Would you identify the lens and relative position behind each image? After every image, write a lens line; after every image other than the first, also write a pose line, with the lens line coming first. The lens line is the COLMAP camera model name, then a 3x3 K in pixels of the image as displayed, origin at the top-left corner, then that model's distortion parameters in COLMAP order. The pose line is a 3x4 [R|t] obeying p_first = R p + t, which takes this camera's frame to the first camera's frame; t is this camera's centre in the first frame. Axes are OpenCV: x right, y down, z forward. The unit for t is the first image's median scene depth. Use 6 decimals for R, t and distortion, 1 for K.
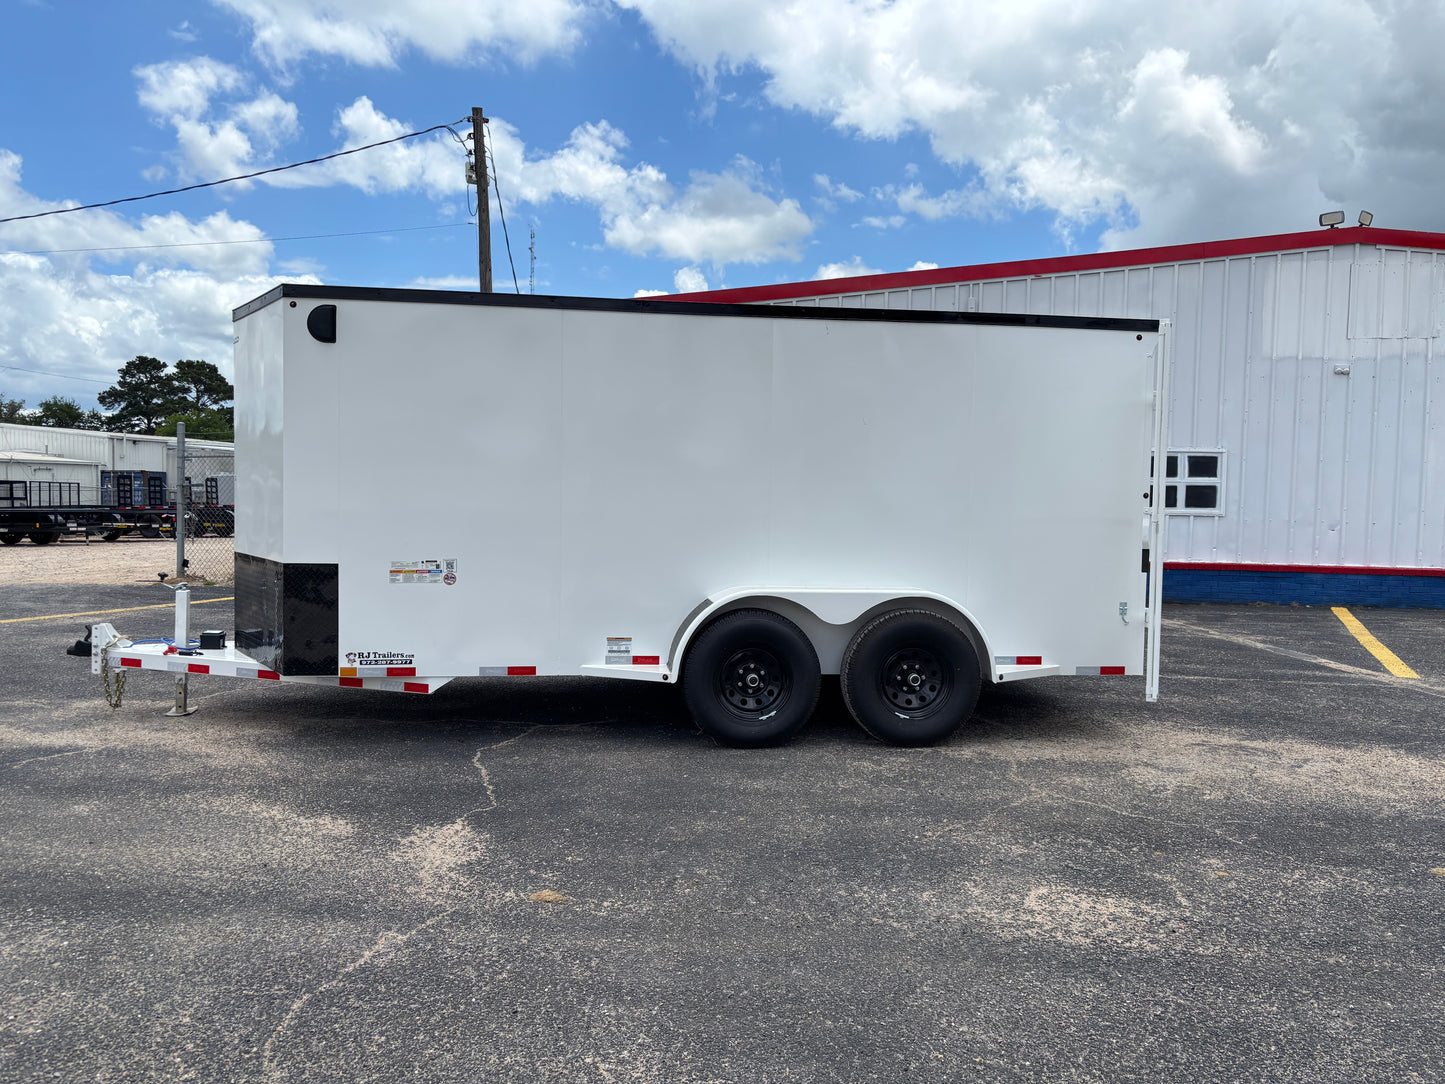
lens RADIAL K [[1098.5, 0, 707.7], [0, 1098.5, 547.2], [0, 0, 1]] dist [0.035590, -0.039191]
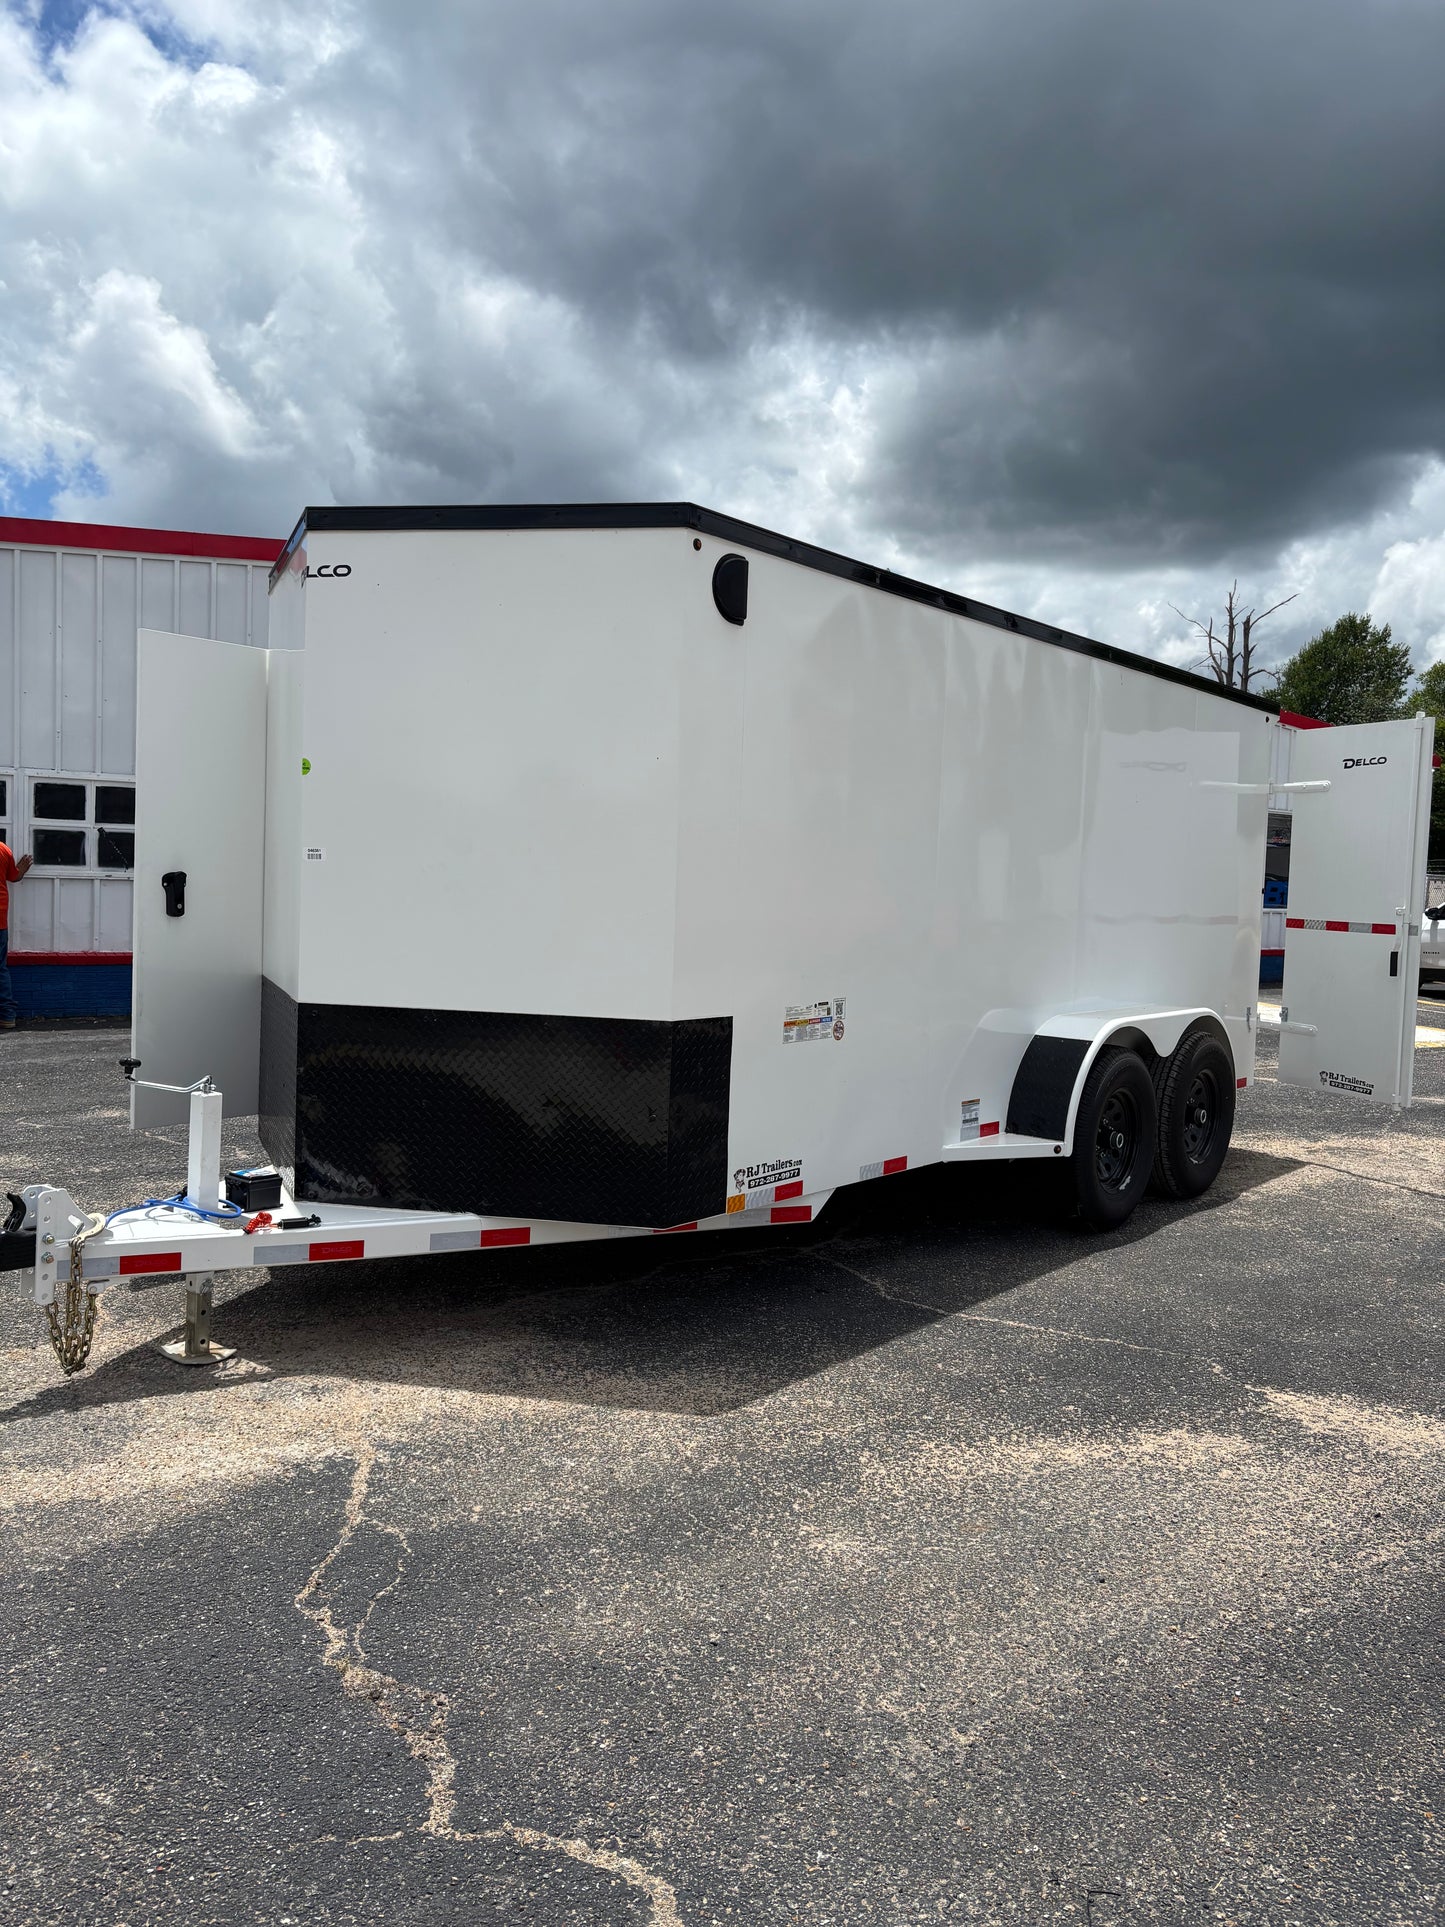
lens RADIAL K [[1464.9, 0, 711.2], [0, 1464.9, 958.7], [0, 0, 1]] dist [0.035590, -0.039191]
pose [[0.712809, -0.028532, 0.700778, -0.863983], [0.014798, 0.999562, 0.025644, -0.033794], [-0.701202, -0.007909, 0.712919, 0.467185]]
